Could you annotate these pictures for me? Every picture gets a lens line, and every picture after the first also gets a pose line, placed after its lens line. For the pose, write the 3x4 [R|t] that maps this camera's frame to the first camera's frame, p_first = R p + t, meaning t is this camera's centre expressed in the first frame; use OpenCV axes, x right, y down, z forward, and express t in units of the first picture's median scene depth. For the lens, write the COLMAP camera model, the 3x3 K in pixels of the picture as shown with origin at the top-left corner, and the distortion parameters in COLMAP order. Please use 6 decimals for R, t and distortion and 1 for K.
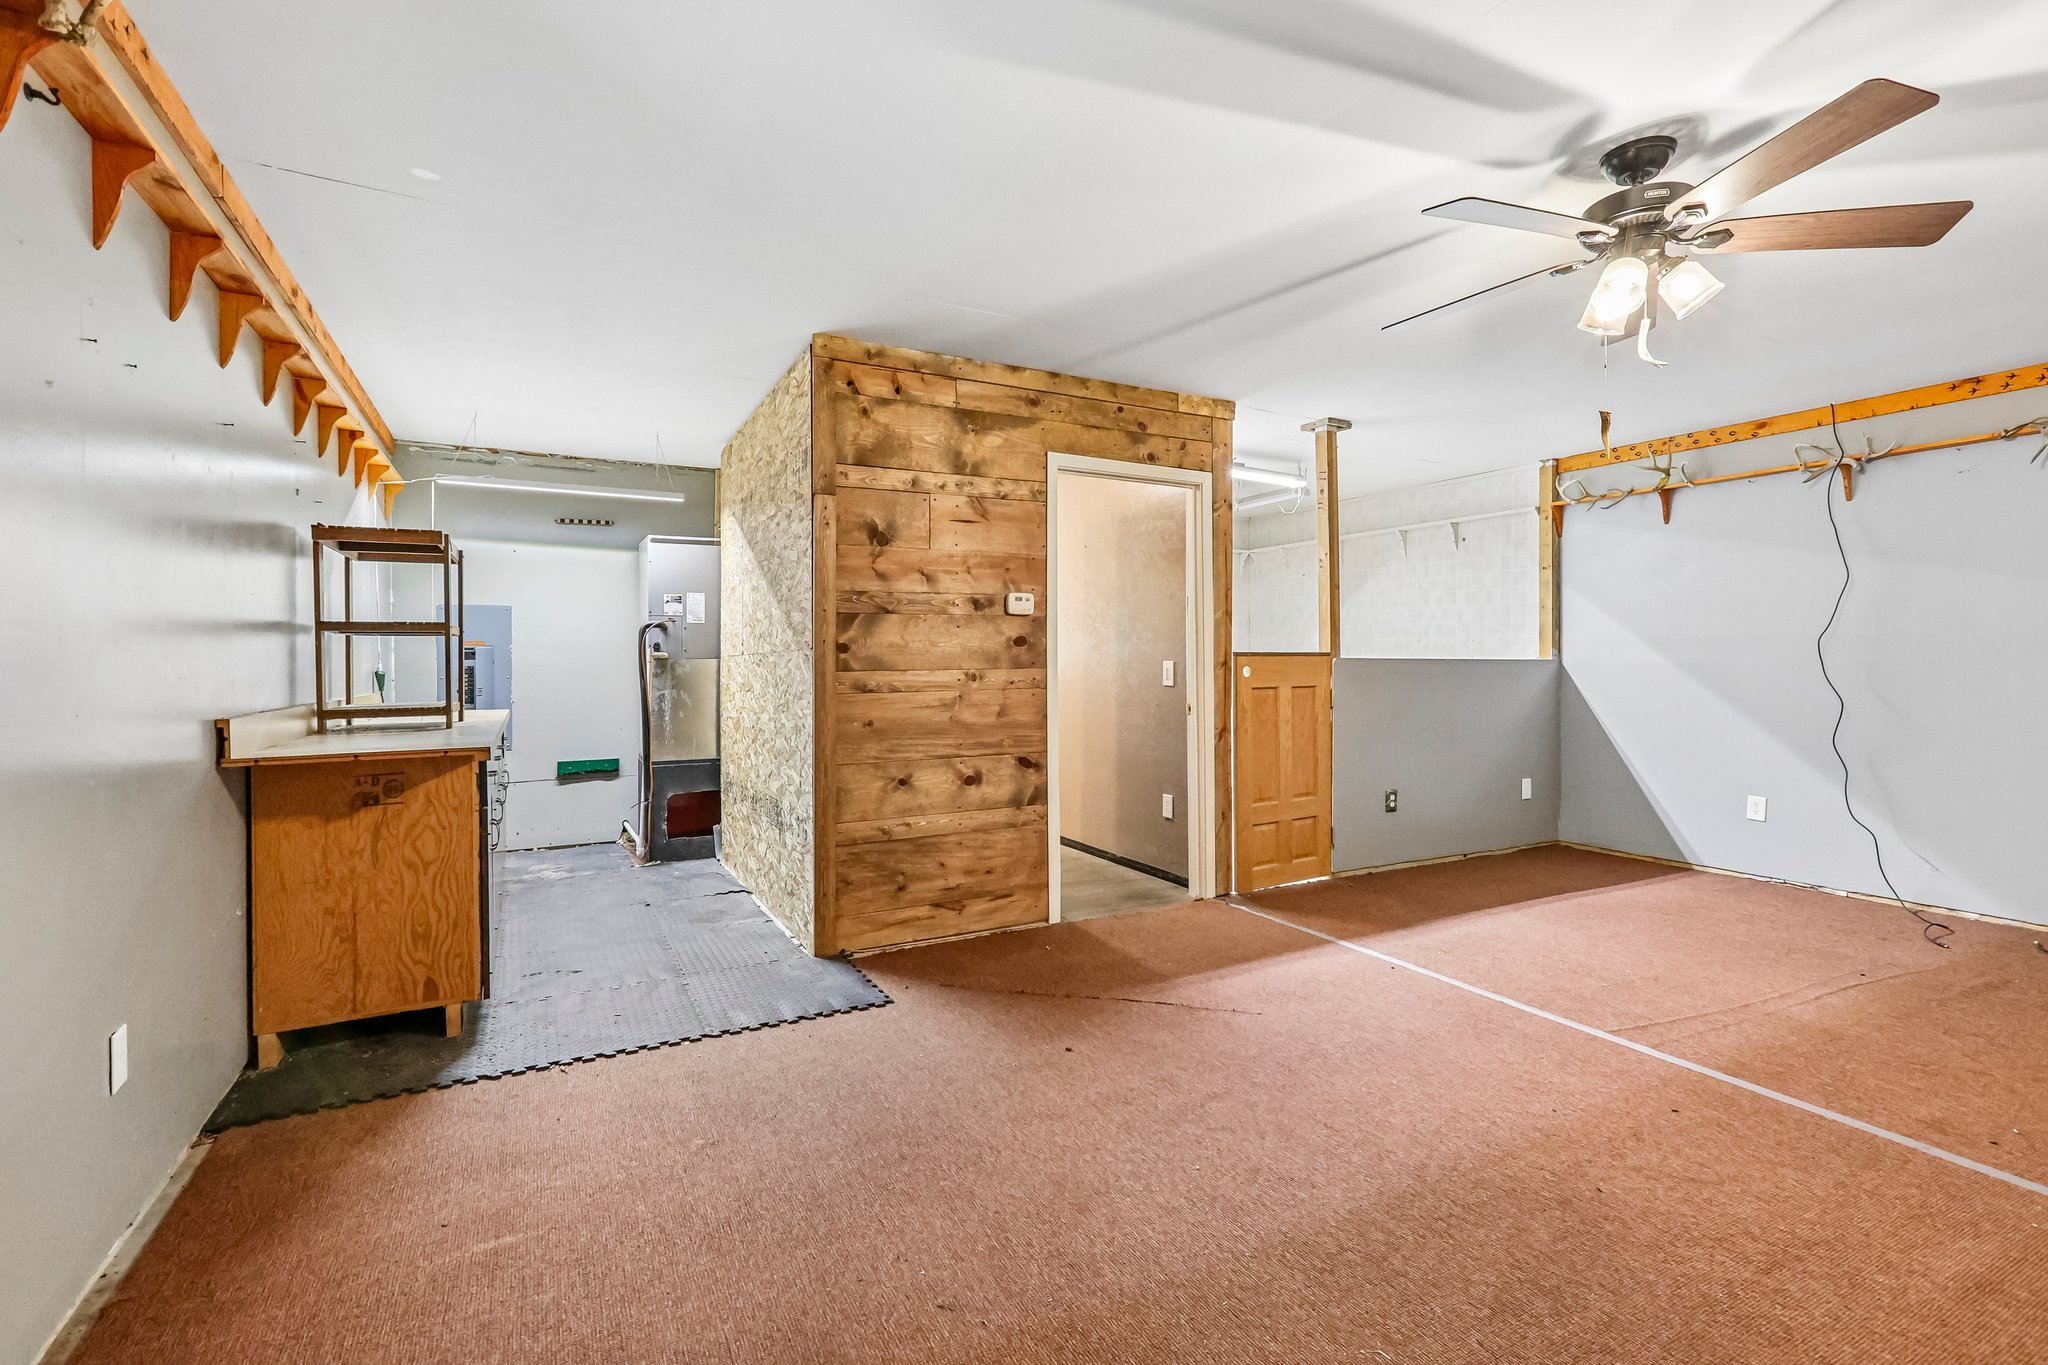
lens RADIAL K [[912.4, 0, 1040.4], [0, 912.4, 681.1], [0, 0, 1]] dist [0.000218, -0.001557]
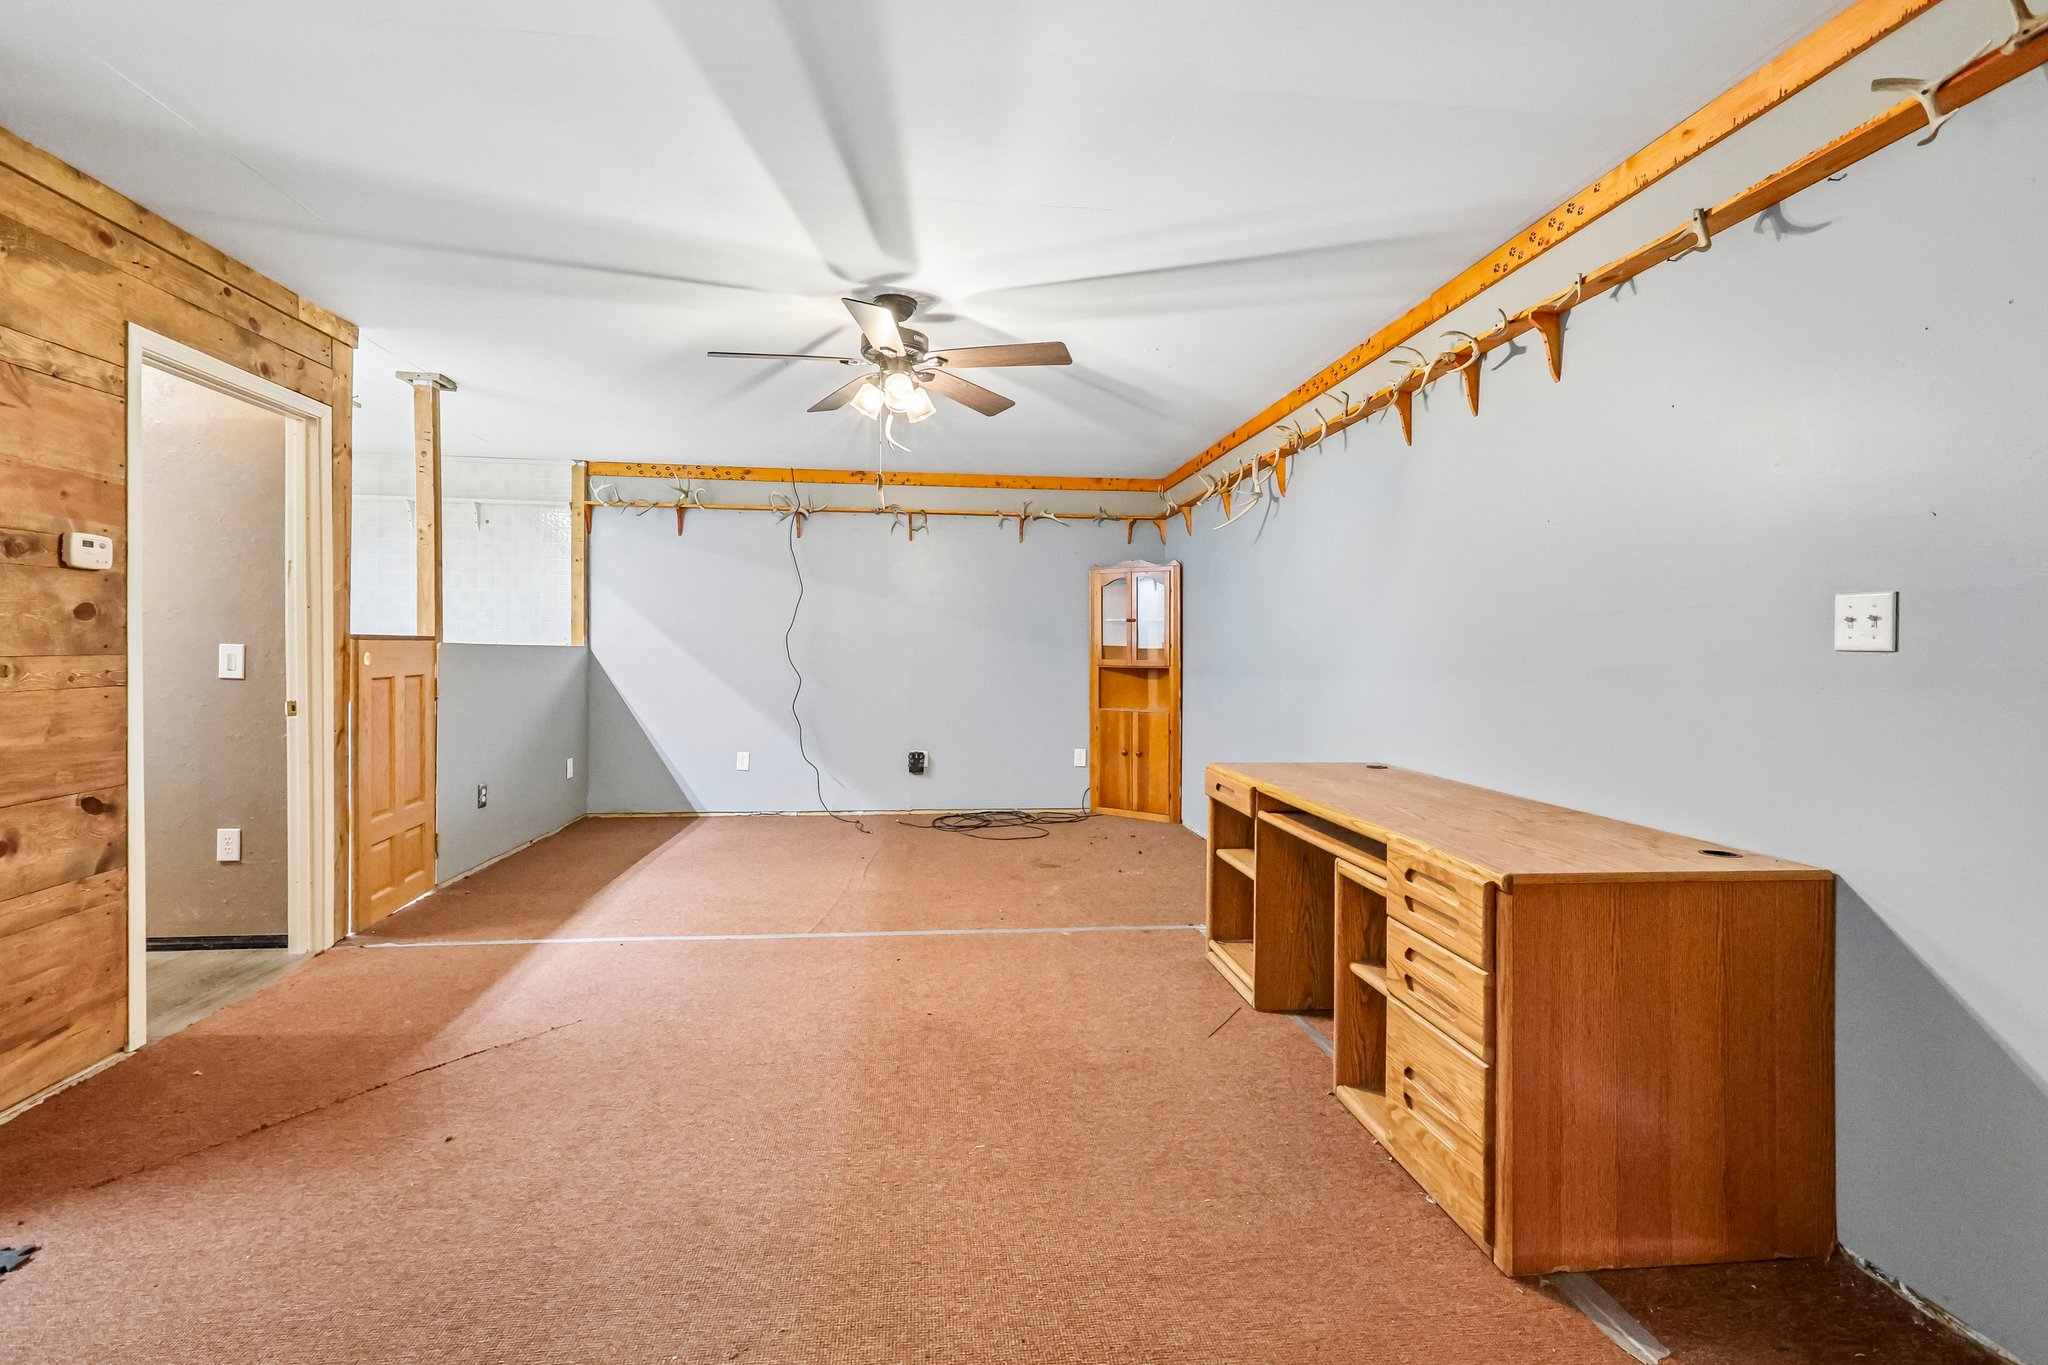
lens RADIAL K [[912.4, 0, 1040.2], [0, 912.4, 651.7], [0, 0, 1]] dist [0.000218, -0.001557]
pose [[0.352886, 0.003607, 0.935660, -0.365466], [0.010129, 0.999919, -0.007675, -0.004898], [-0.935612, 0.012186, 0.352821, 0.163828]]
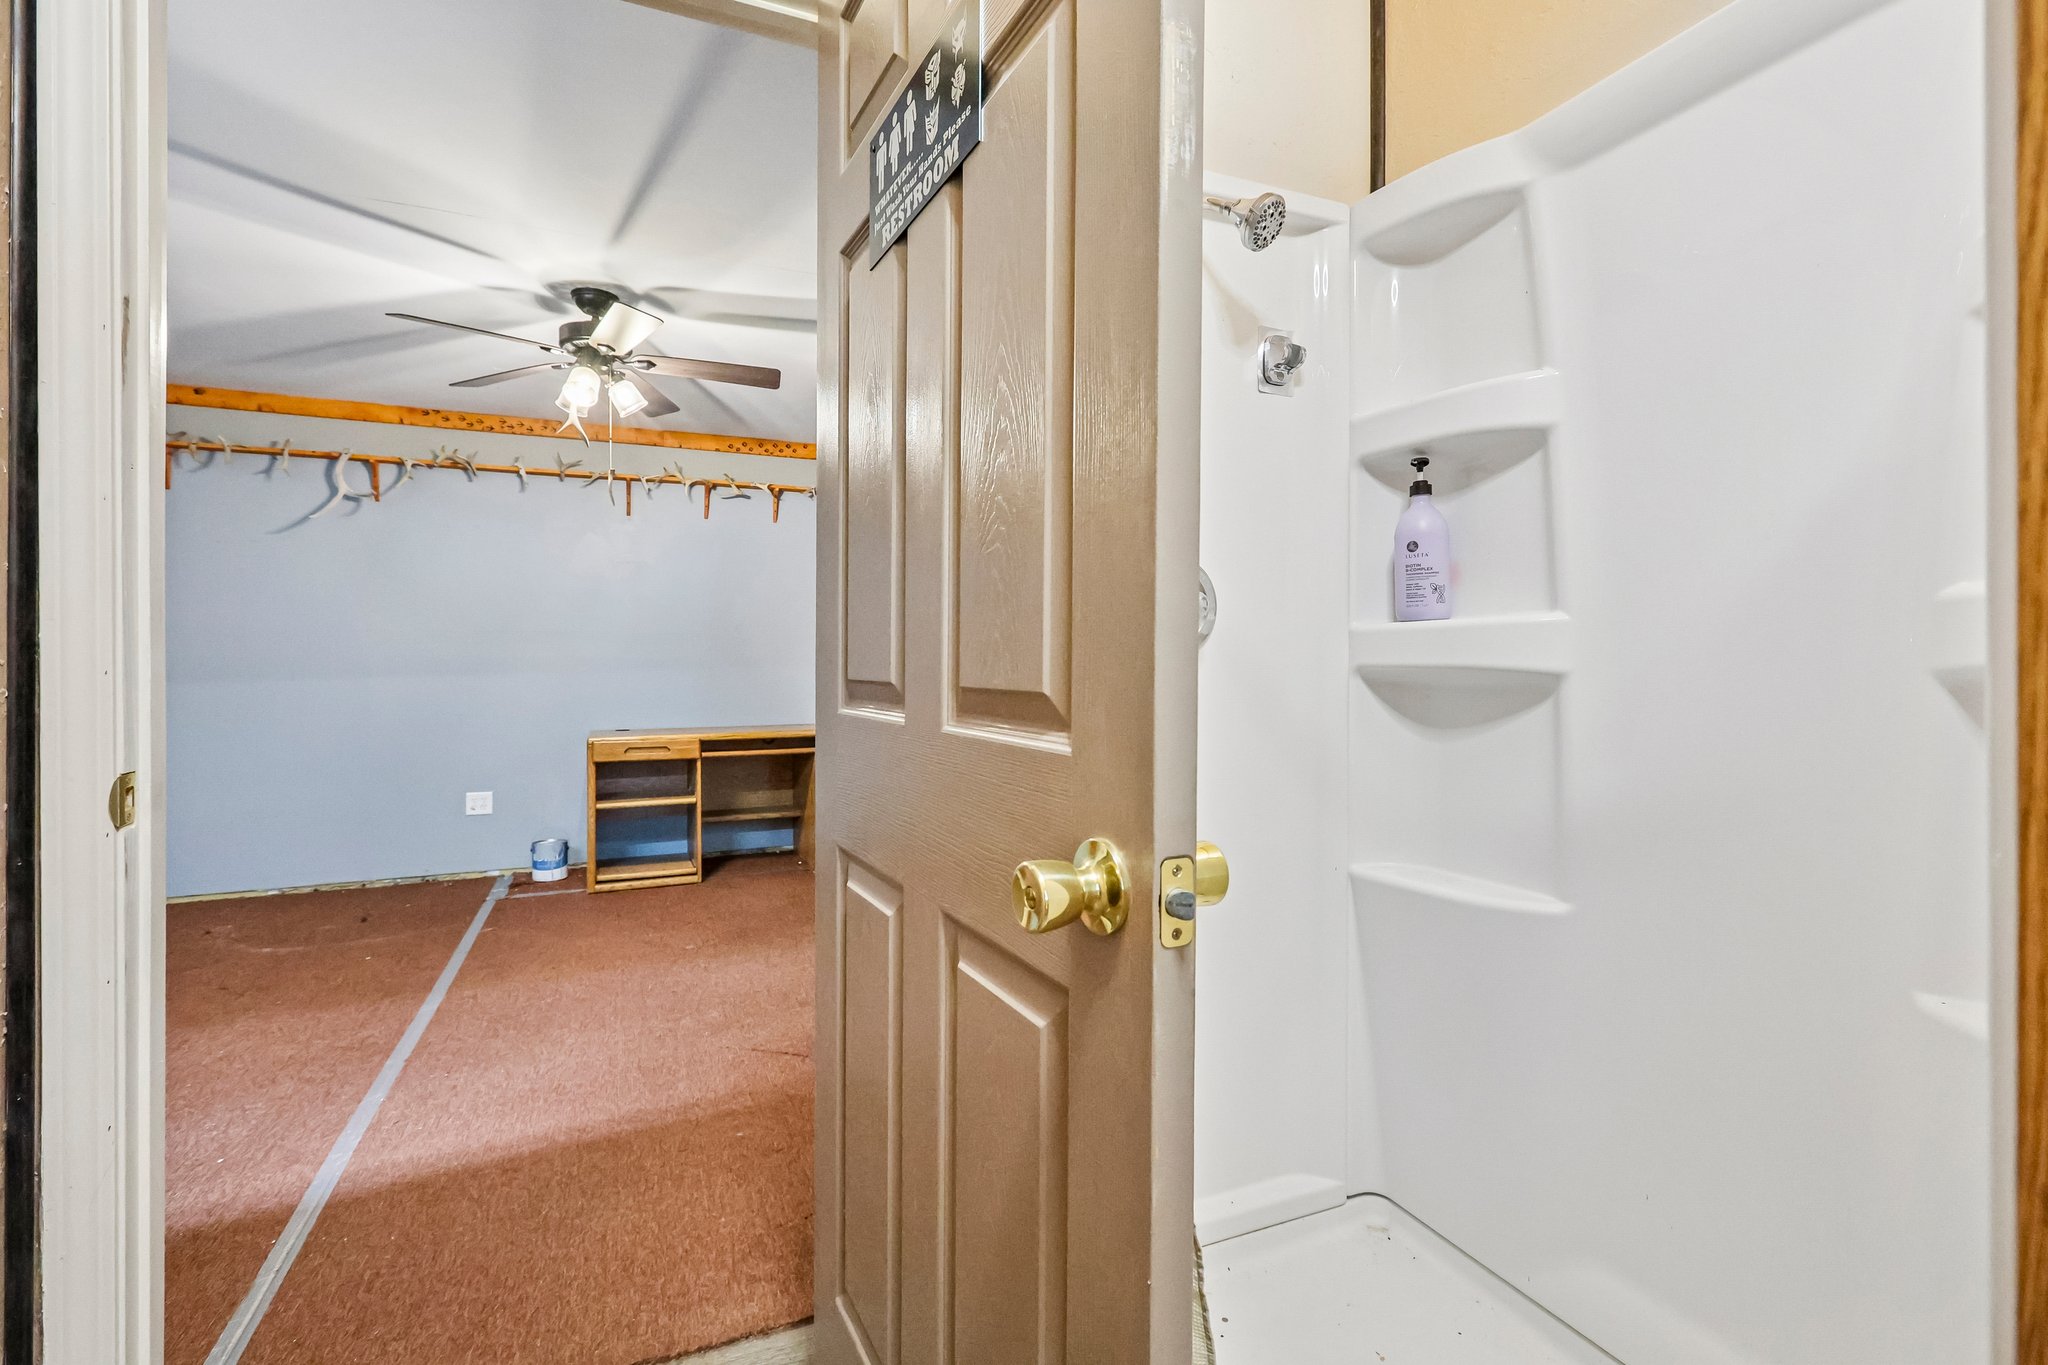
lens RADIAL K [[912.4, 0, 1030.4], [0, 912.4, 667.7], [0, 0, 1]] dist [0.000218, -0.001557]
pose [[-0.996849, 0.010297, 0.078657, -0.098113], [0.011003, 0.999903, 0.008549, 0.003882], [-0.078561, 0.009388, -0.996865, 1.346978]]
